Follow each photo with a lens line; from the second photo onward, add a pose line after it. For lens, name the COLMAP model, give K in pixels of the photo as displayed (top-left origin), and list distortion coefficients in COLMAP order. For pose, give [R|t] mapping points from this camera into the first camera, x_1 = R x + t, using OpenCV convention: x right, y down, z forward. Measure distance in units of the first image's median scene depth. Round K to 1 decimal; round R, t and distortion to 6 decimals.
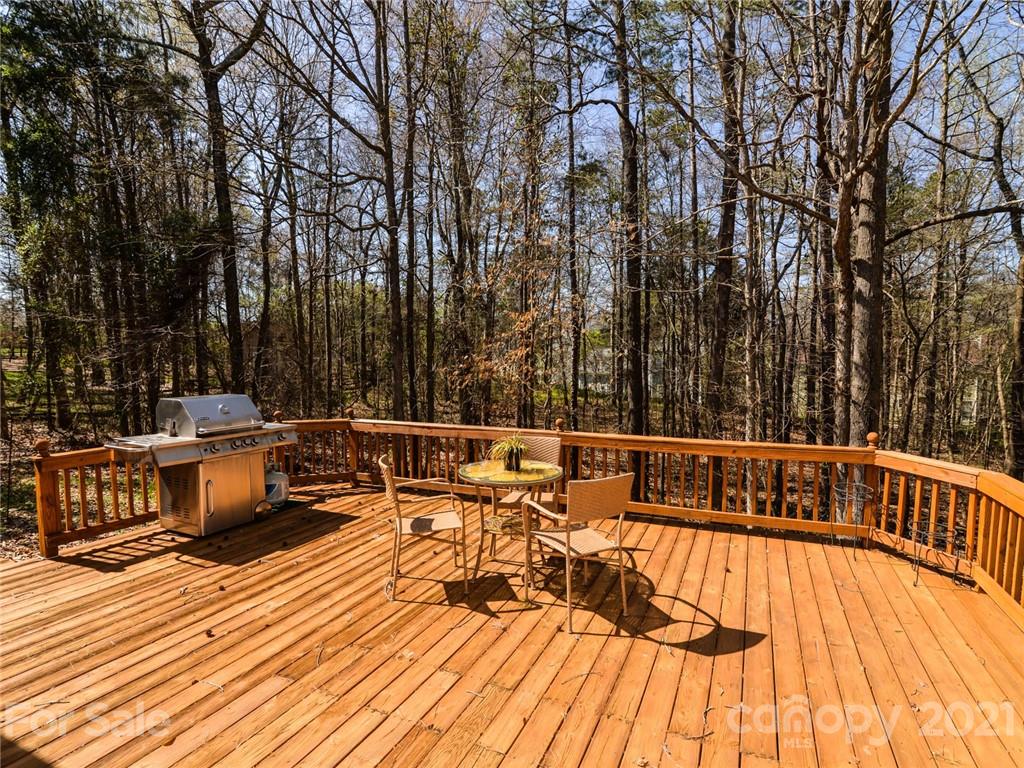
lens RADIAL K [[536.4, 0, 508.0], [0, 536.4, 389.4], [0, 0, 1]] dist [-0.020078, 0.000058]
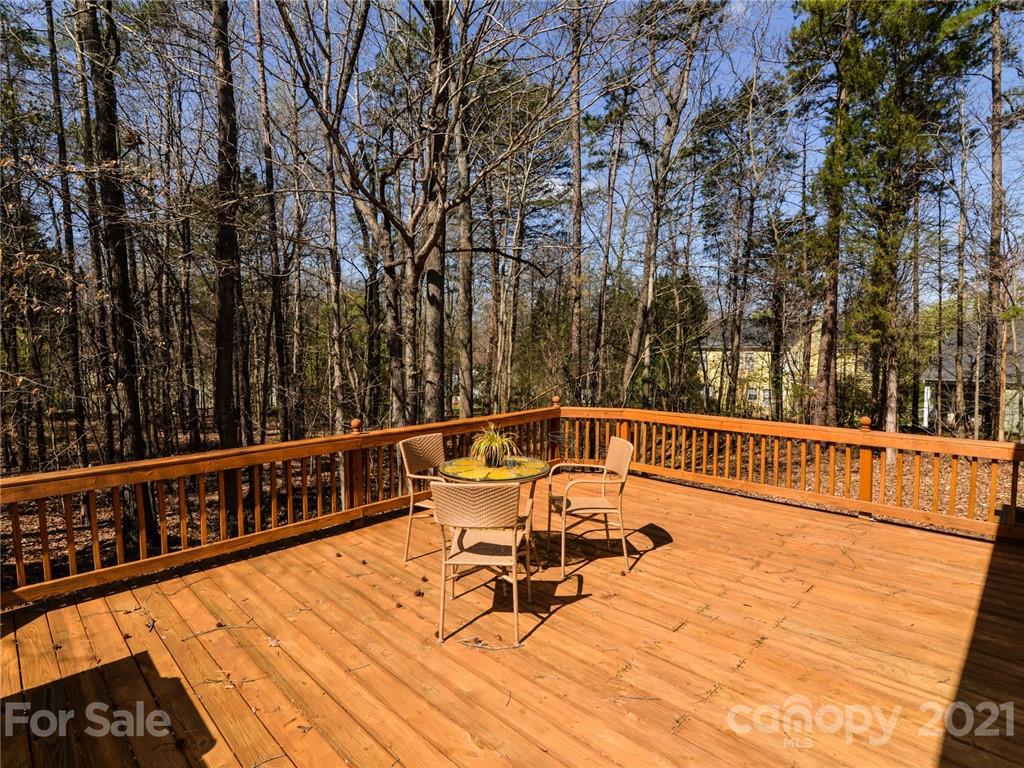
lens RADIAL K [[536.4, 0, 508.0], [0, 536.4, 389.4], [0, 0, 1]] dist [-0.020078, 0.000058]
pose [[0.347813, -0.072545, 0.934753, -0.957126], [0.072976, 0.996072, 0.050150, -0.032455], [-0.934720, 0.050772, 0.351741, 0.718956]]
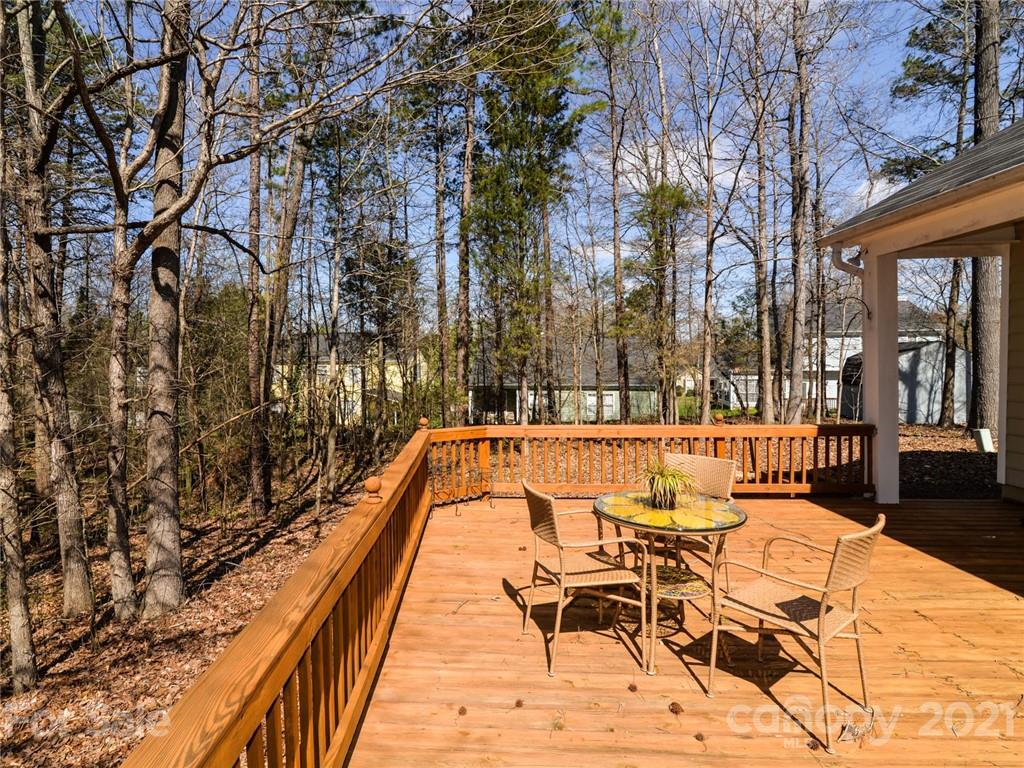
lens RADIAL K [[546.9, 0, 452.8], [0, 546.9, 377.7], [0, 0, 1]] dist [-0.013759, 0.001142]
pose [[-0.360531, -0.027975, 0.932328, -0.657202], [0.080260, 0.994912, 0.060889, -0.108913], [-0.929288, 0.096781, -0.356451, 1.709233]]
